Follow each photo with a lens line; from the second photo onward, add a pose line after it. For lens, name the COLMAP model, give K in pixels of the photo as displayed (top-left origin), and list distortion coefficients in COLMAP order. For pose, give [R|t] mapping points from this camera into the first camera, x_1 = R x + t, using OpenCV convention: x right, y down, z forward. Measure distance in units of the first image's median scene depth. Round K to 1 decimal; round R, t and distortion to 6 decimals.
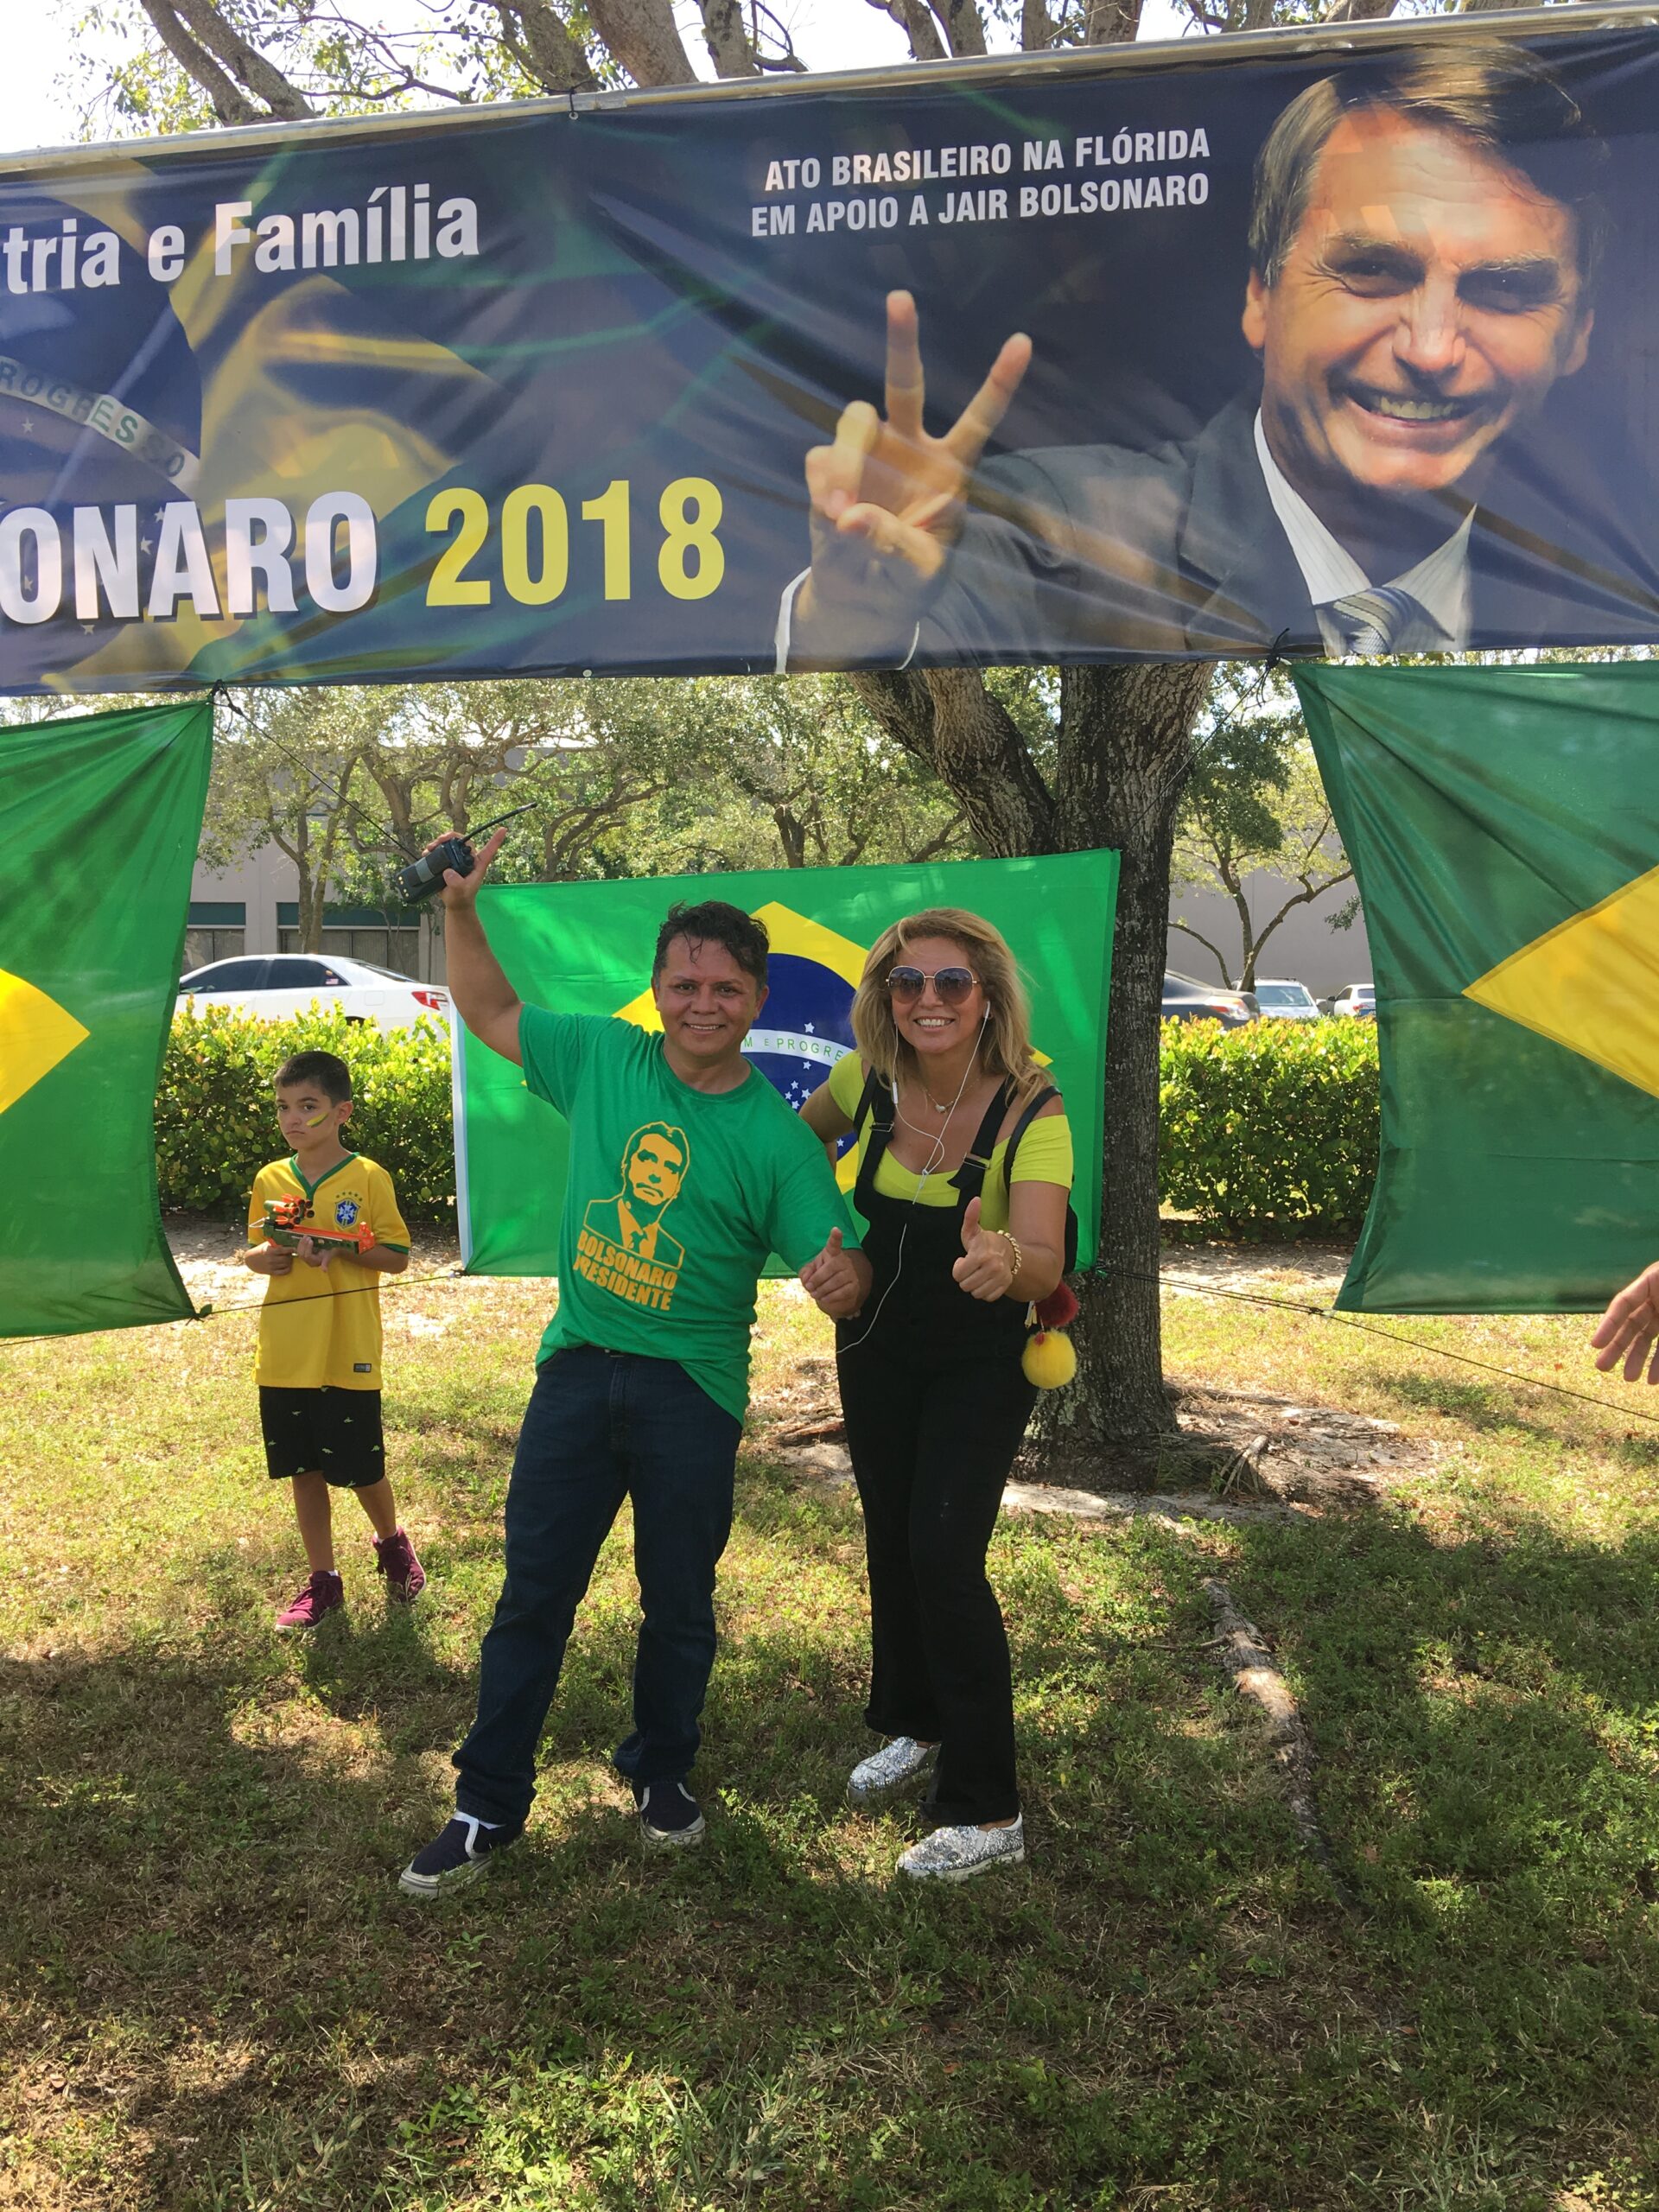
lens RADIAL K [[1881.7, 0, 852.1], [0, 1881.7, 1111.1], [0, 0, 1]] dist [0.093751, -0.146310]
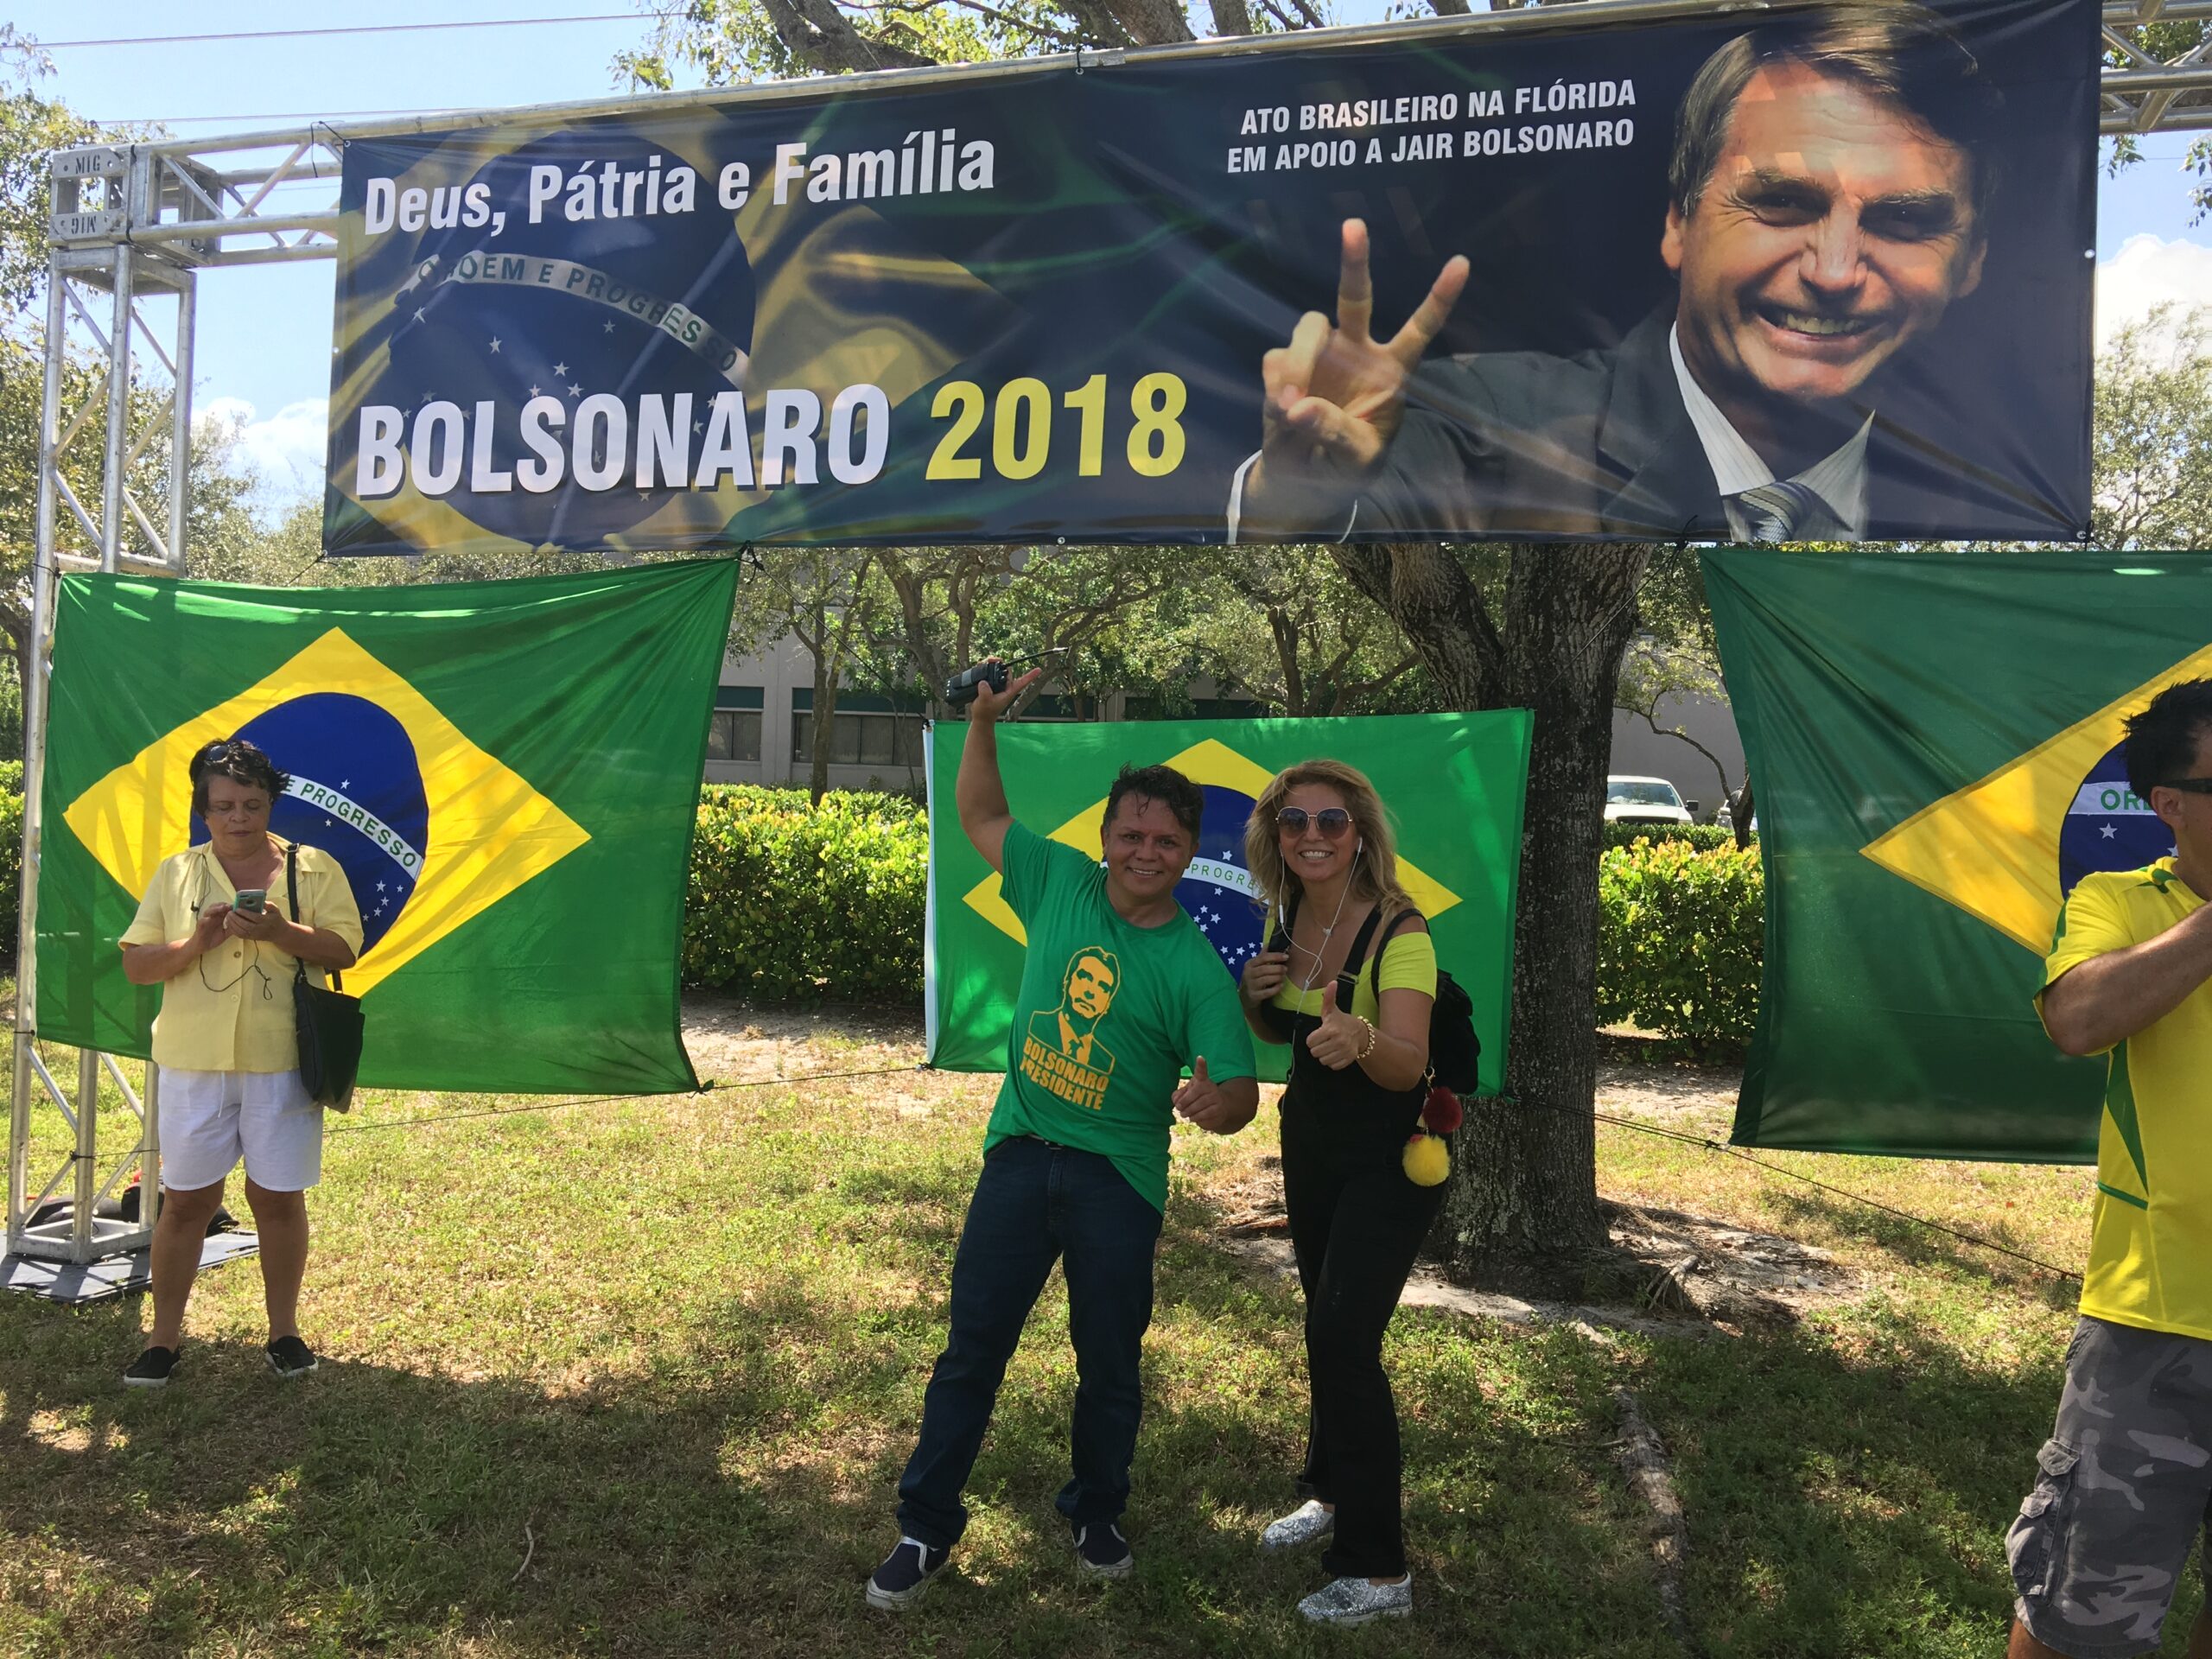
lens RADIAL K [[1880.5, 0, 1106.0], [0, 1880.5, 829.5], [0, 0, 1]] dist [0.093022, -0.144989]
pose [[0.991544, 0.030704, -0.126087, 0.028102], [-0.035465, 0.998733, -0.035694, -0.018683], [0.124831, 0.039864, 0.991377, -0.116167]]
